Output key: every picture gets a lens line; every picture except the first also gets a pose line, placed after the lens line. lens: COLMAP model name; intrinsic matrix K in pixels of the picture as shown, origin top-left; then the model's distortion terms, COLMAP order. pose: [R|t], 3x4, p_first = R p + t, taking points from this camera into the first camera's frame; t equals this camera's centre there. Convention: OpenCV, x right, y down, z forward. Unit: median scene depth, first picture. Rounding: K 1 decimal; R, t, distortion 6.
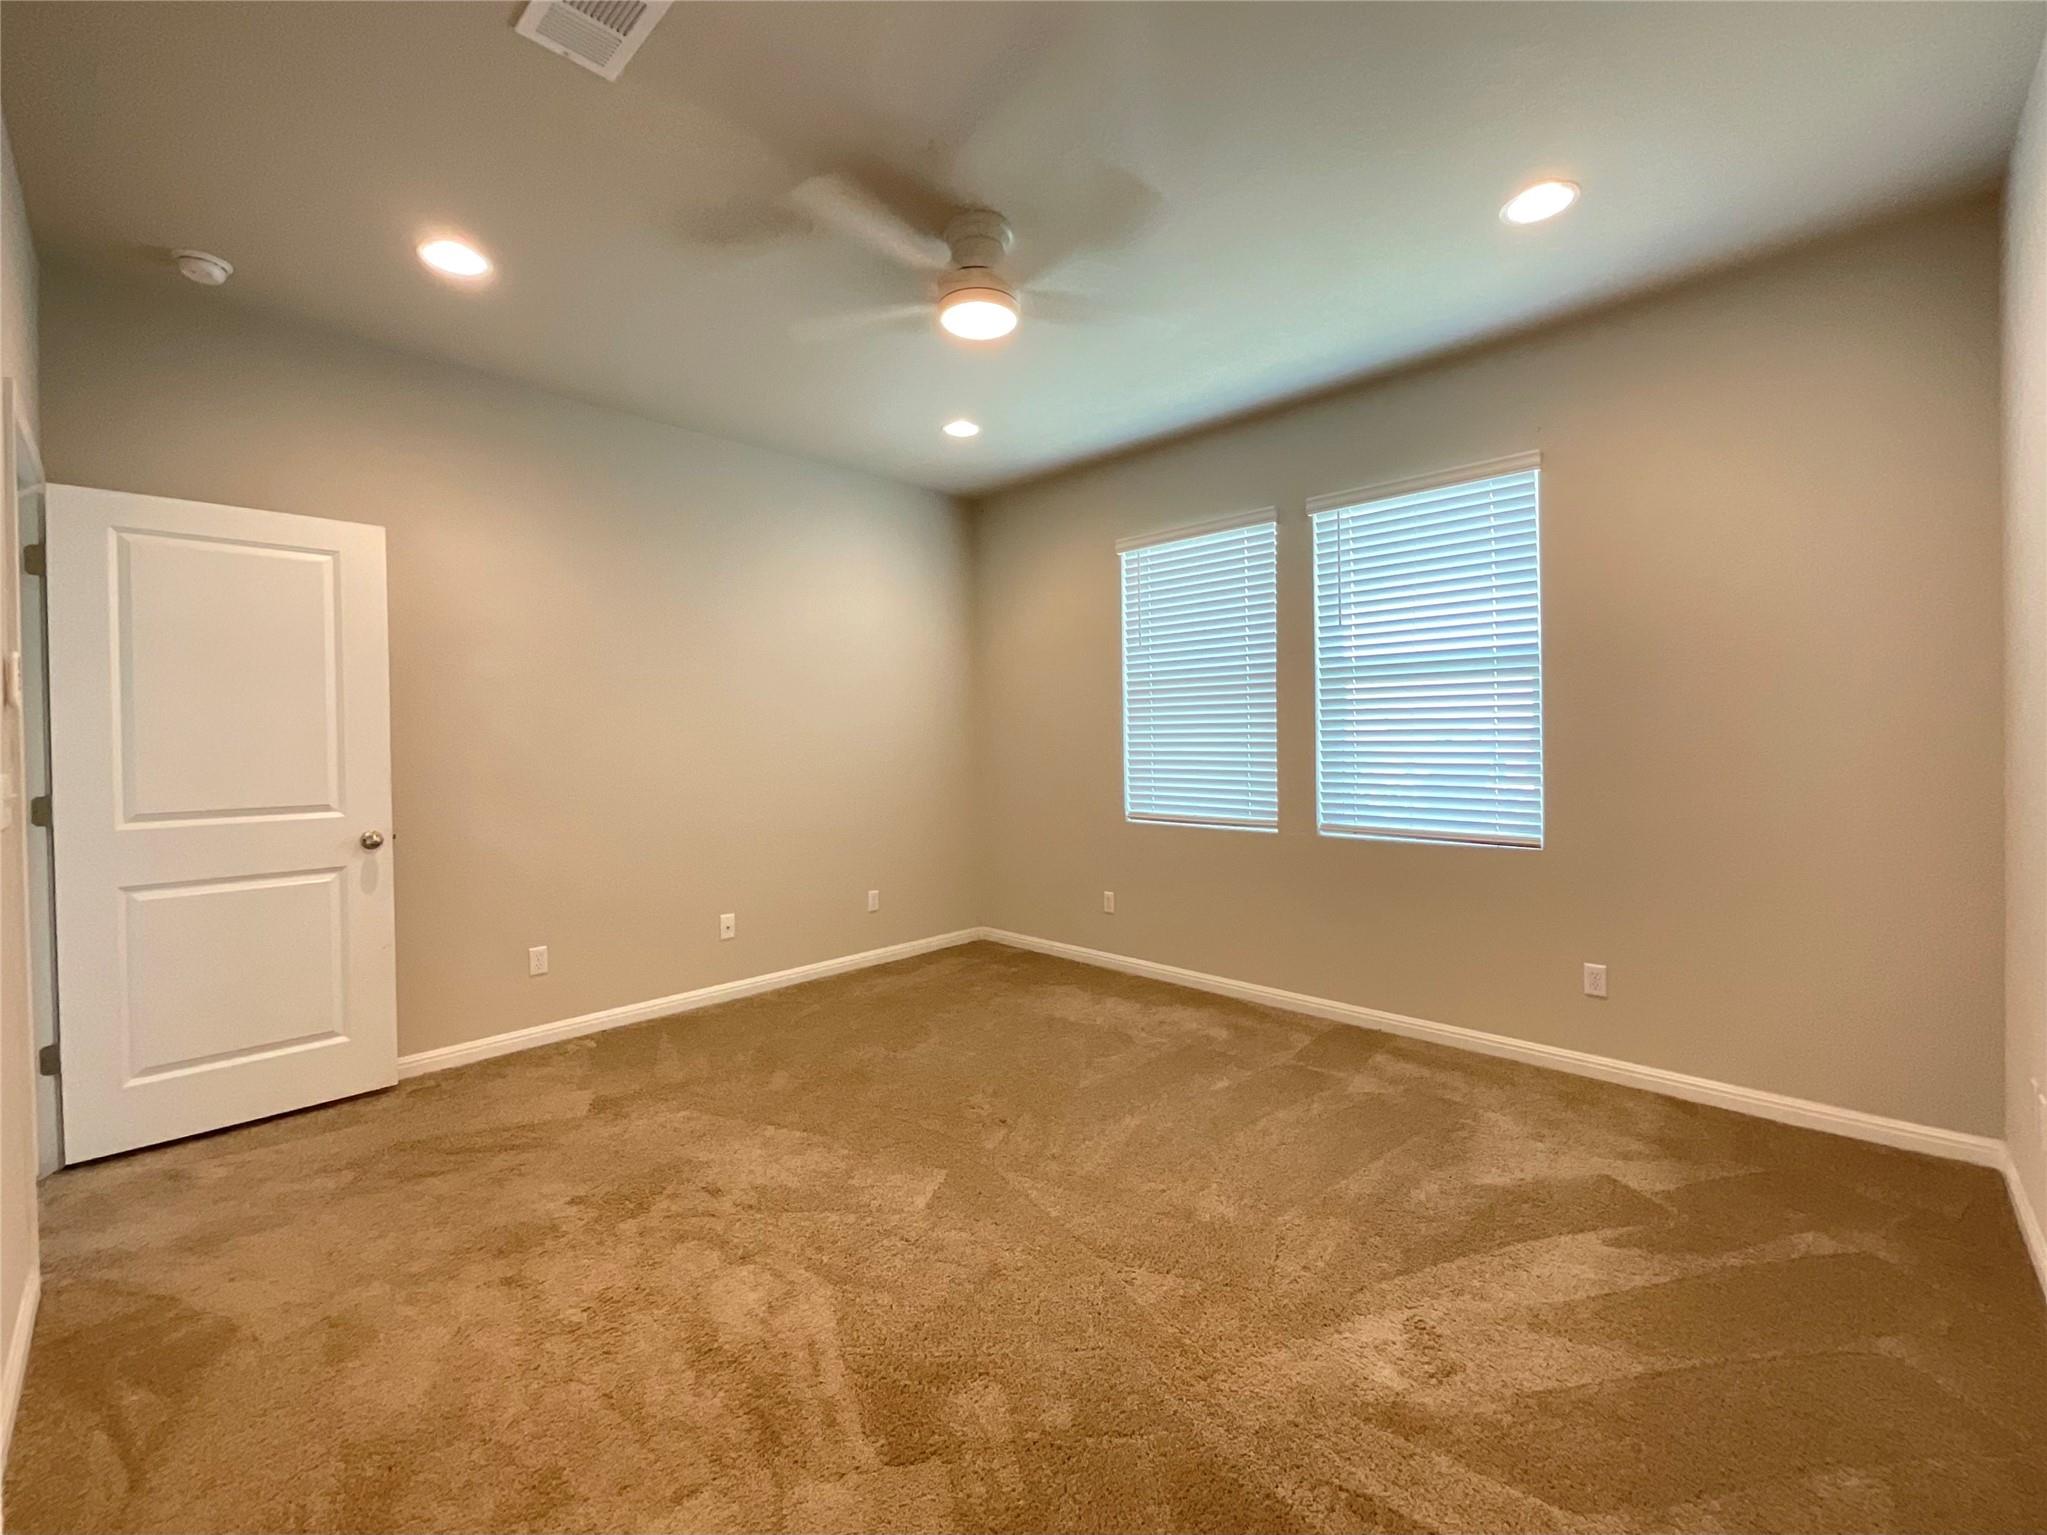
lens RADIAL K [[851.9, 0, 1025.2], [0, 851.9, 777.5], [0, 0, 1]] dist [0.003132, -0.000184]
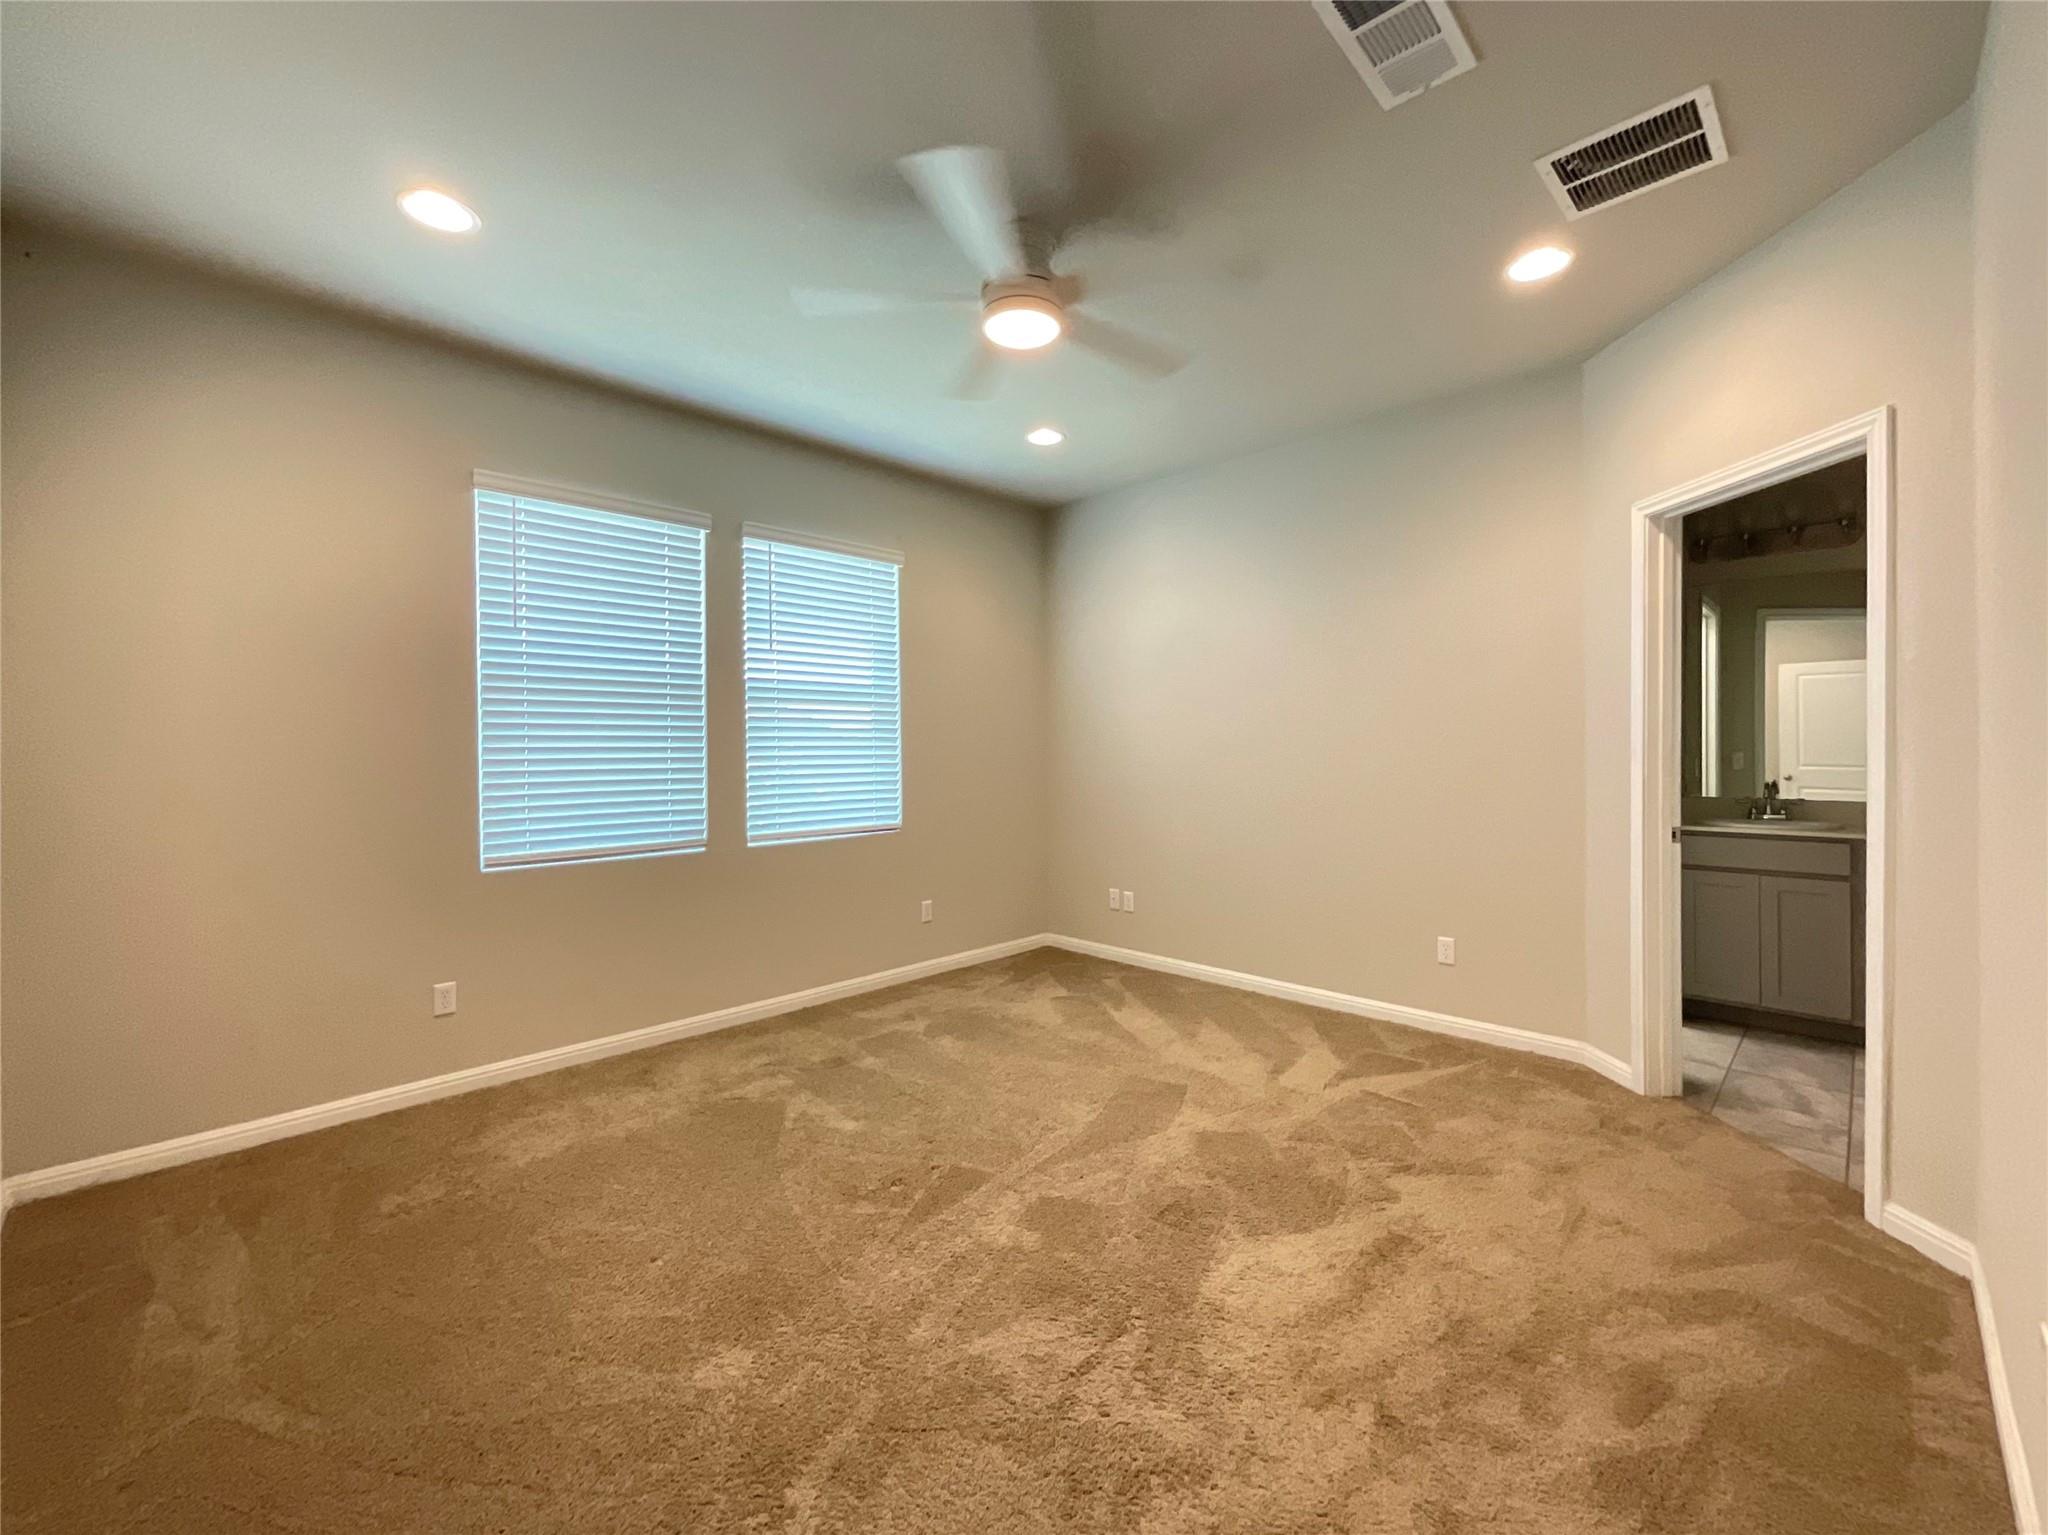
lens RADIAL K [[835.0, 0, 1027.1], [0, 835.0, 784.4], [0, 0, 1]] dist [-0.002428, -0.000179]
pose [[0.016763, -0.033582, 0.999295, -0.681002], [0.054134, 0.998000, 0.032630, -0.023222], [-0.998393, 0.053549, 0.018547, 0.651626]]
